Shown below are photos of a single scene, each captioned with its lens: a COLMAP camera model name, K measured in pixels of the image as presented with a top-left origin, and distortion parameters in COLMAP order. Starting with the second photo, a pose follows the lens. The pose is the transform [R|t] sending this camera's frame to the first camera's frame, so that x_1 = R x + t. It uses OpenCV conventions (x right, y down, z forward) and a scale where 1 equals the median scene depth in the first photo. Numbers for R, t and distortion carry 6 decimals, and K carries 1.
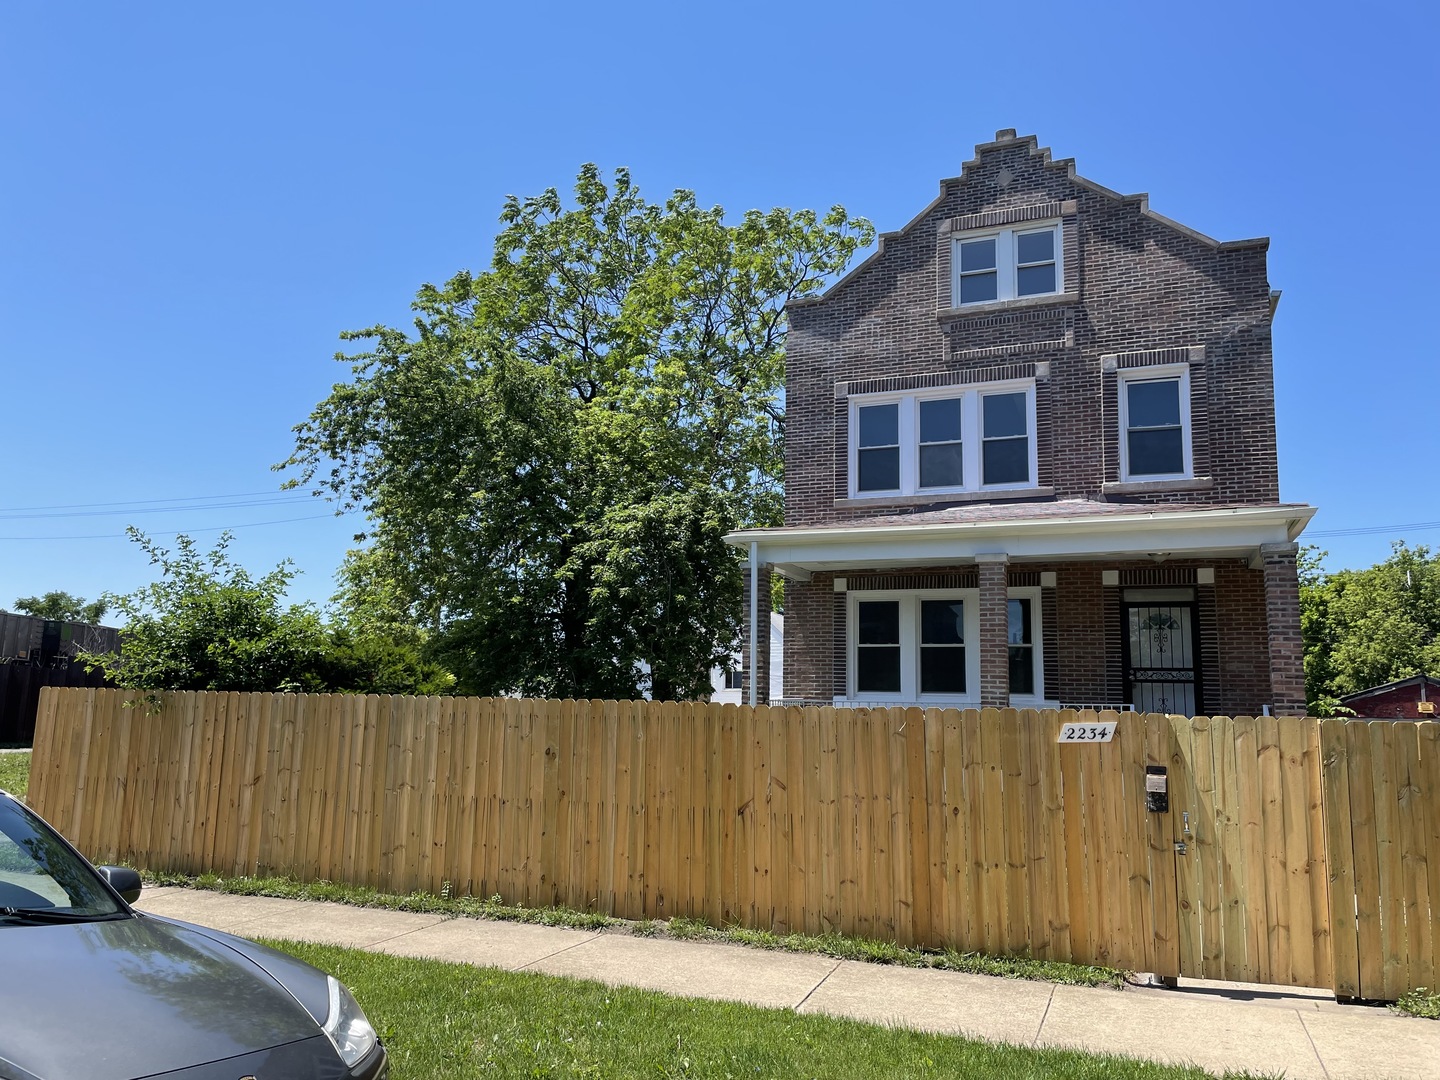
lens RADIAL K [[1111.6, 0, 699.2], [0, 1111.6, 547.4], [0, 0, 1]] dist [0.095199, -0.133611]
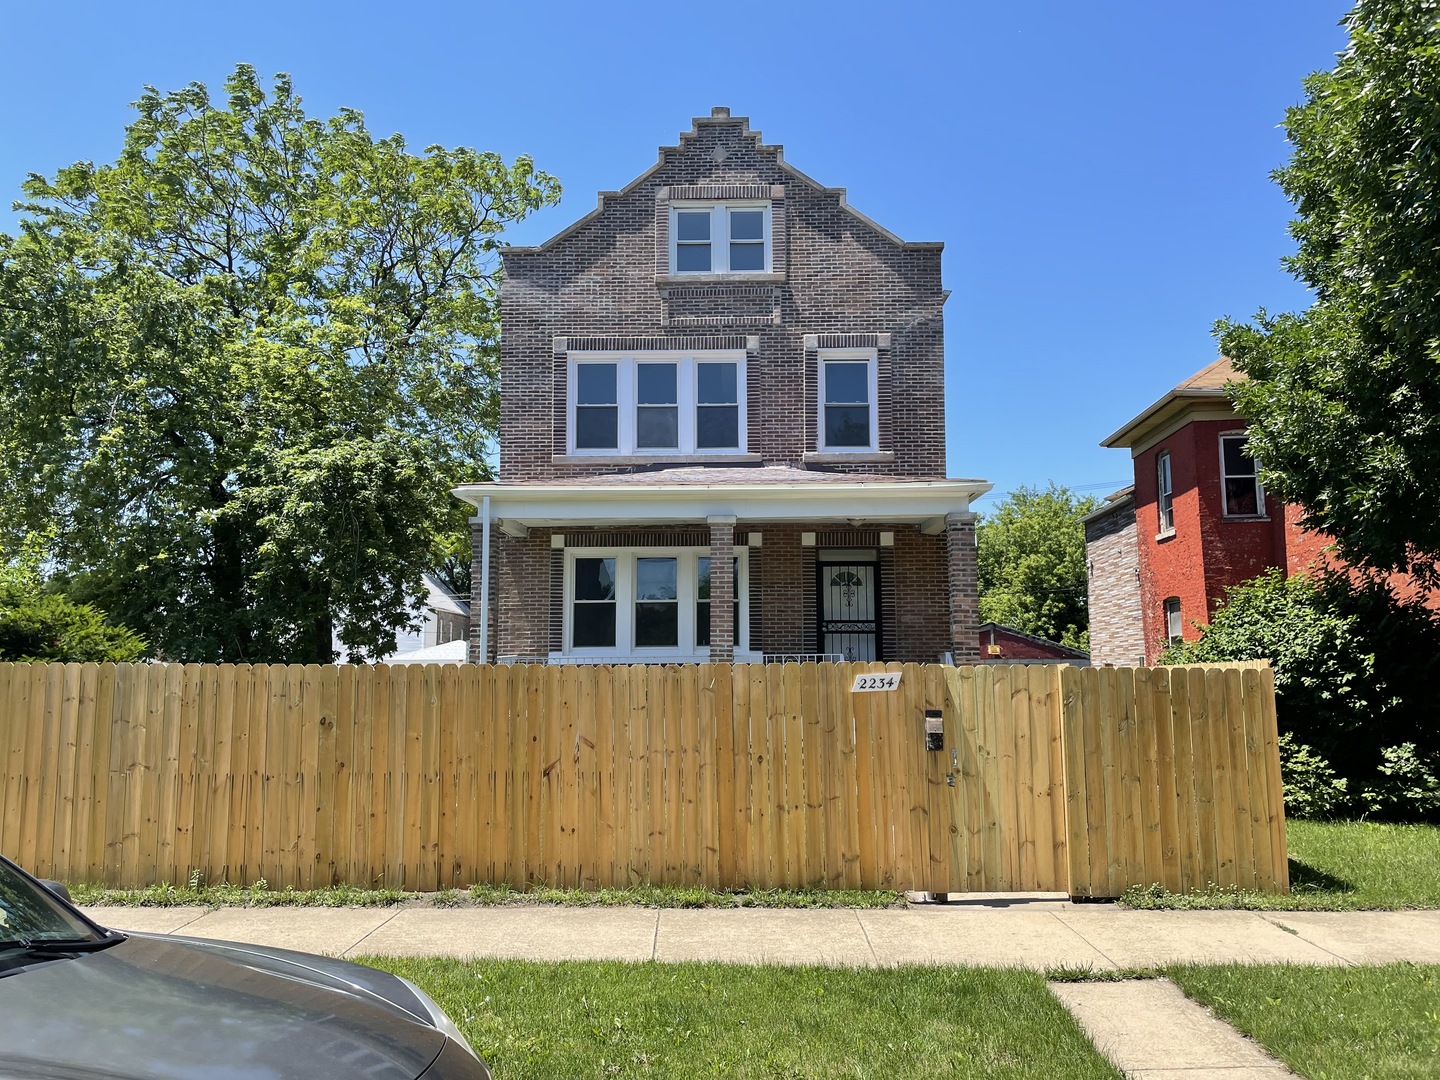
lens RADIAL K [[1110.4, 0, 720.0], [0, 1110.4, 540.0], [0, 0, 1]] dist [0.095479, -0.137137]
pose [[0.933187, 0.017586, 0.358962, -0.110483], [-0.030635, 0.999059, 0.030695, -0.002983], [-0.358084, -0.039641, 0.932847, 0.018036]]
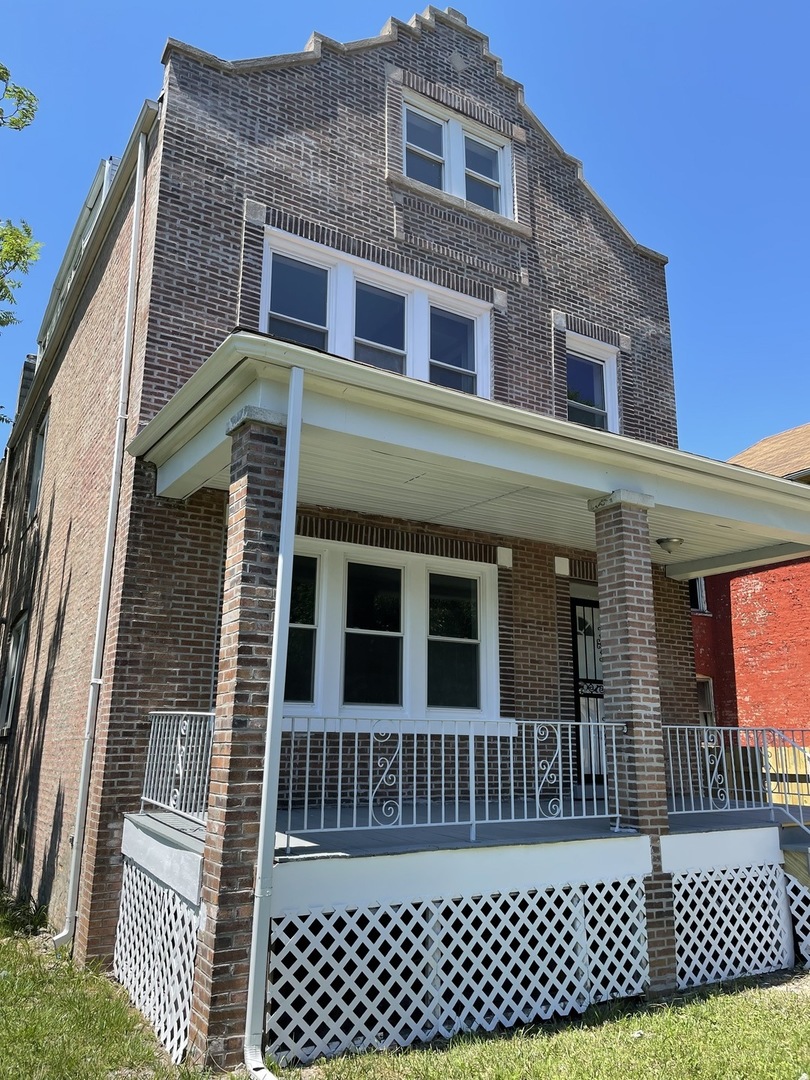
lens RADIAL K [[832.8, 0, 405.0], [0, 832.8, 540.0], [0, 0, 1]] dist [0.095479, -0.137137]
pose [[0.586305, 0.181878, 0.789409, -0.192410], [-0.119641, 0.983225, -0.137674, 0.111056], [-0.801207, -0.013727, 0.598230, 0.768124]]
